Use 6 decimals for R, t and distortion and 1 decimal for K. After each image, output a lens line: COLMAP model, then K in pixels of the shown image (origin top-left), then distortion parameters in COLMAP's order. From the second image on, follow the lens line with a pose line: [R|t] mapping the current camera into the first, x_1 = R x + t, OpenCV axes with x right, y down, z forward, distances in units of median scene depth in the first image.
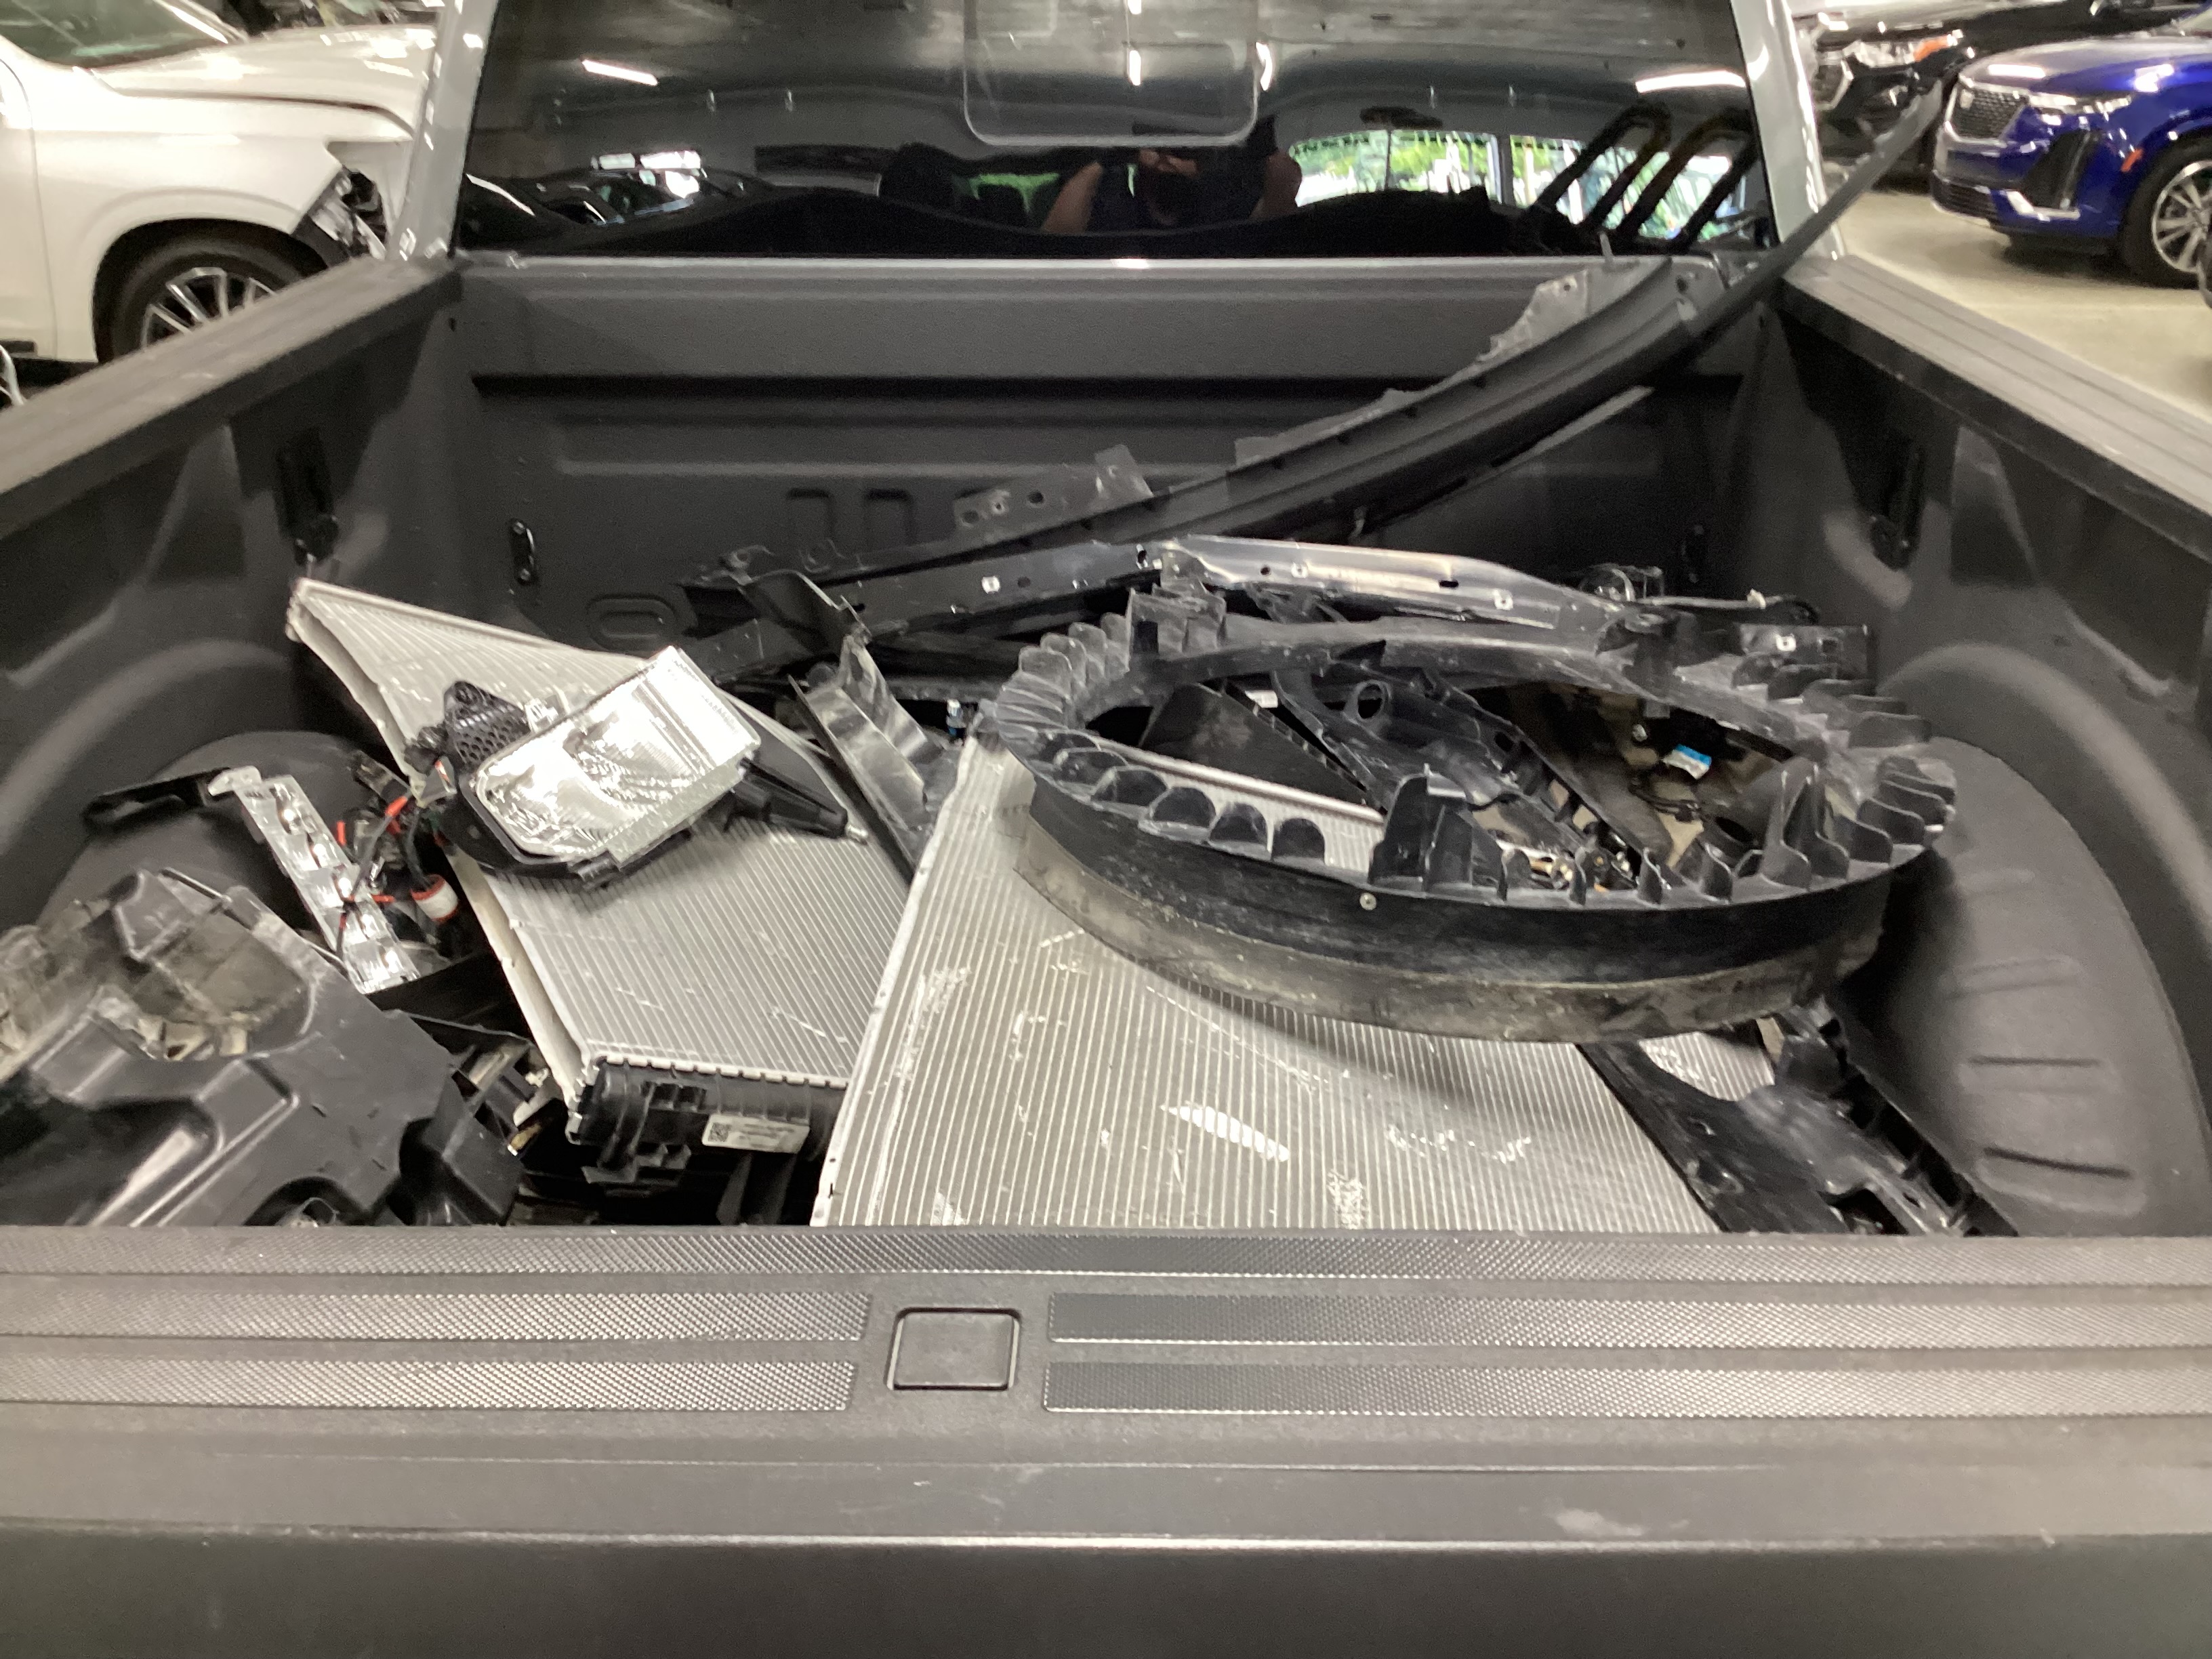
lens RADIAL K [[2005.1, 0, 1077.6], [0, 2005.1, 800.9], [0, 0, 1]] dist [0.103040, -0.229363]
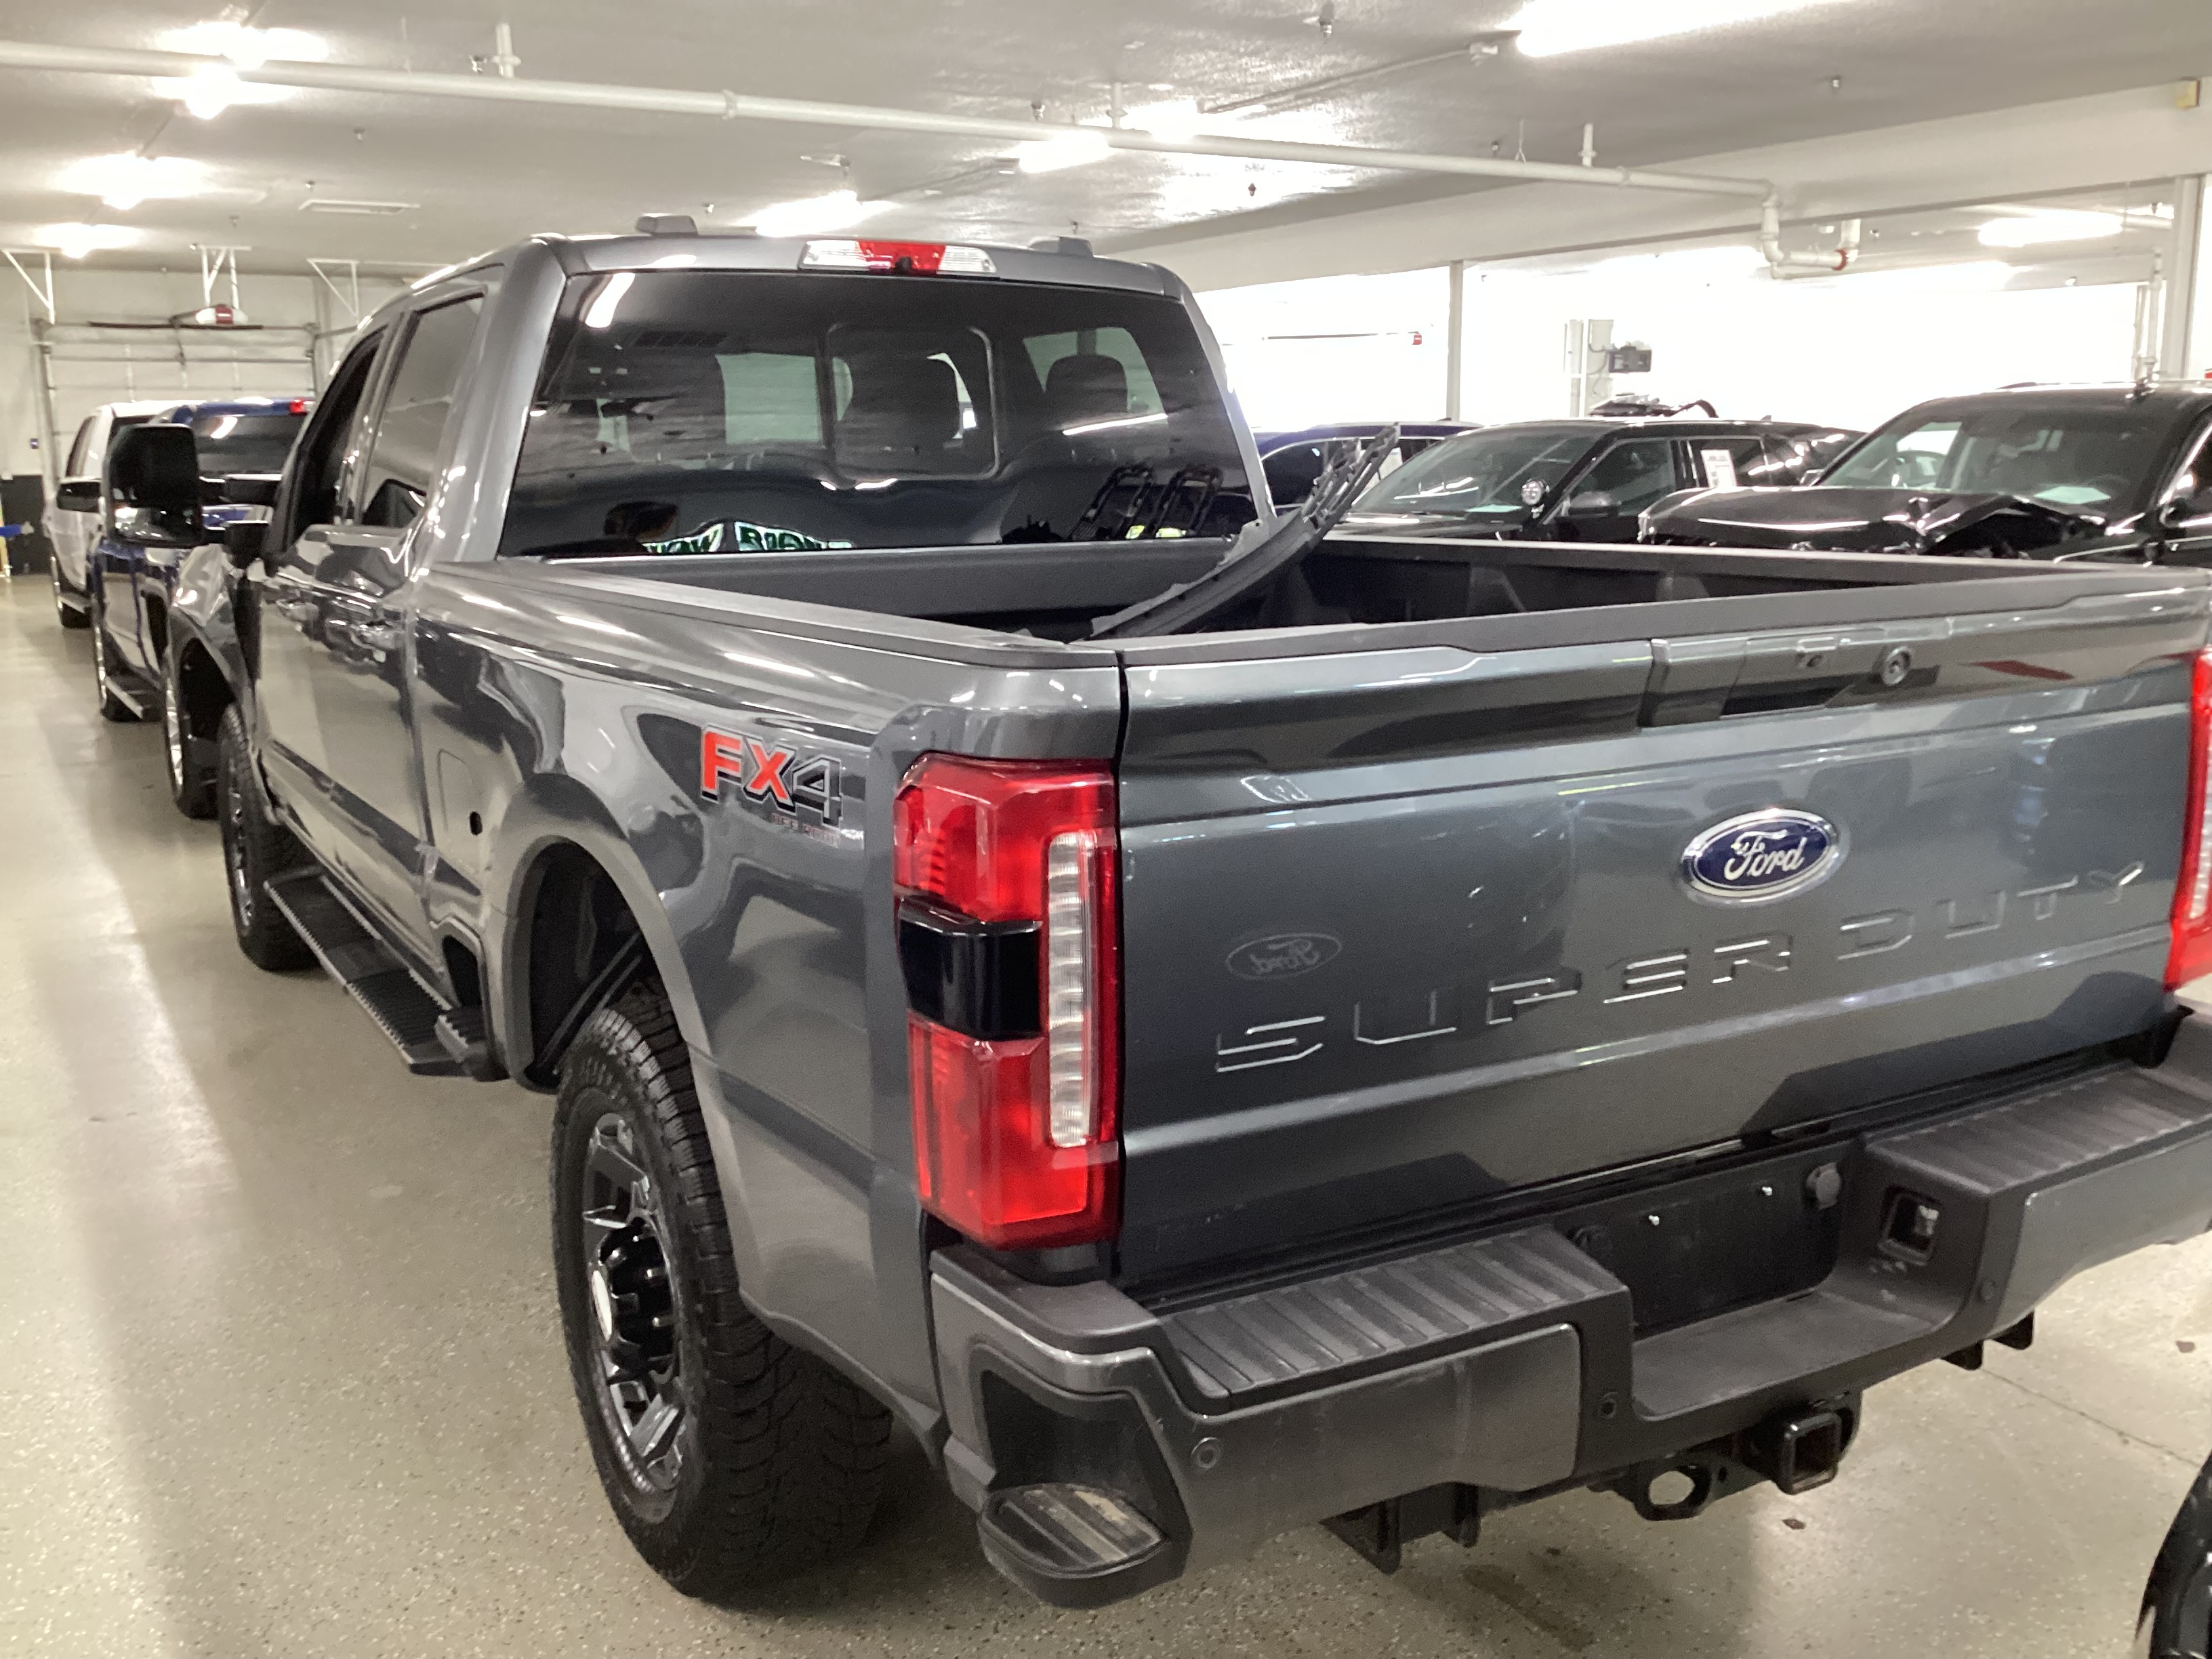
lens RADIAL K [[2005.1, 0, 1077.6], [0, 2005.1, 800.9], [0, 0, 1]] dist [0.103040, -0.229363]
pose [[0.863845, -0.088056, 0.496002, -1.281522], [0.204235, 0.961274, -0.185042, 0.461891], [-0.460500, 0.261149, 0.848376, -0.680666]]
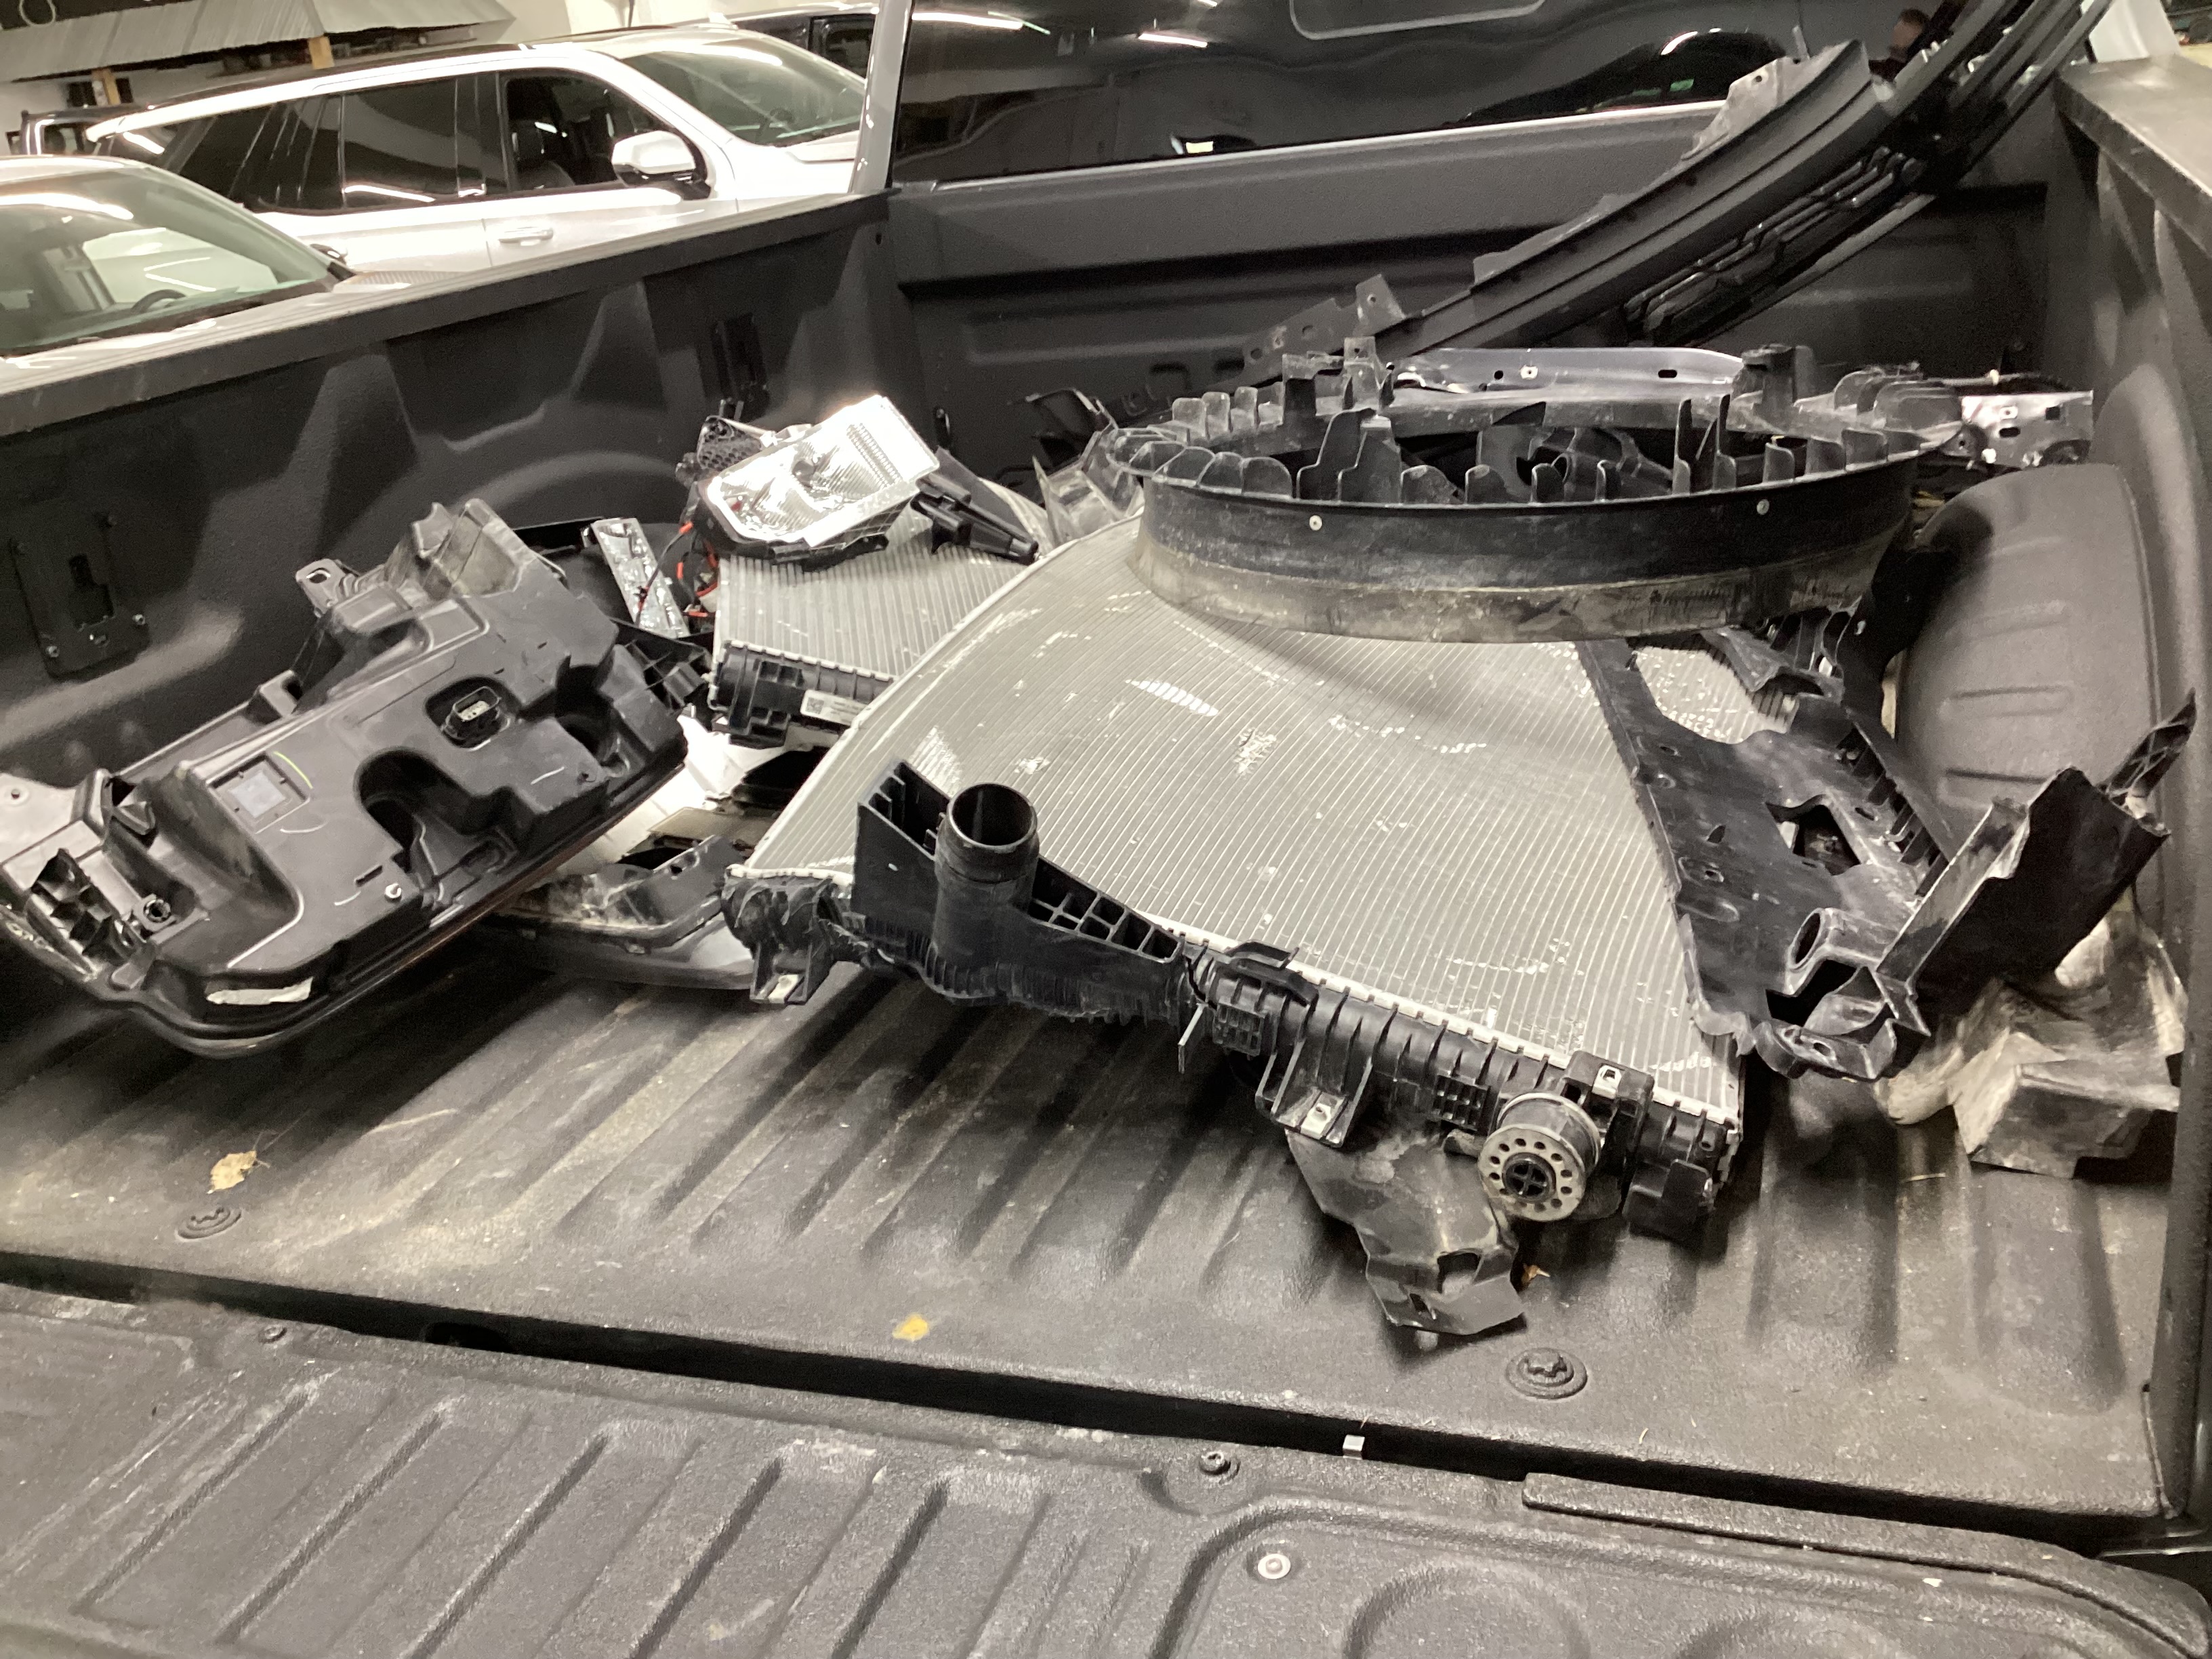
lens RADIAL K [[2005.1, 0, 1077.6], [0, 2005.1, 800.9], [0, 0, 1]] dist [0.103040, -0.229363]
pose [[0.938597, 0.014075, -0.344729, 0.411185], [-0.025742, 0.999239, -0.029289, 0.244893], [0.344055, 0.036365, 0.938245, -0.161117]]
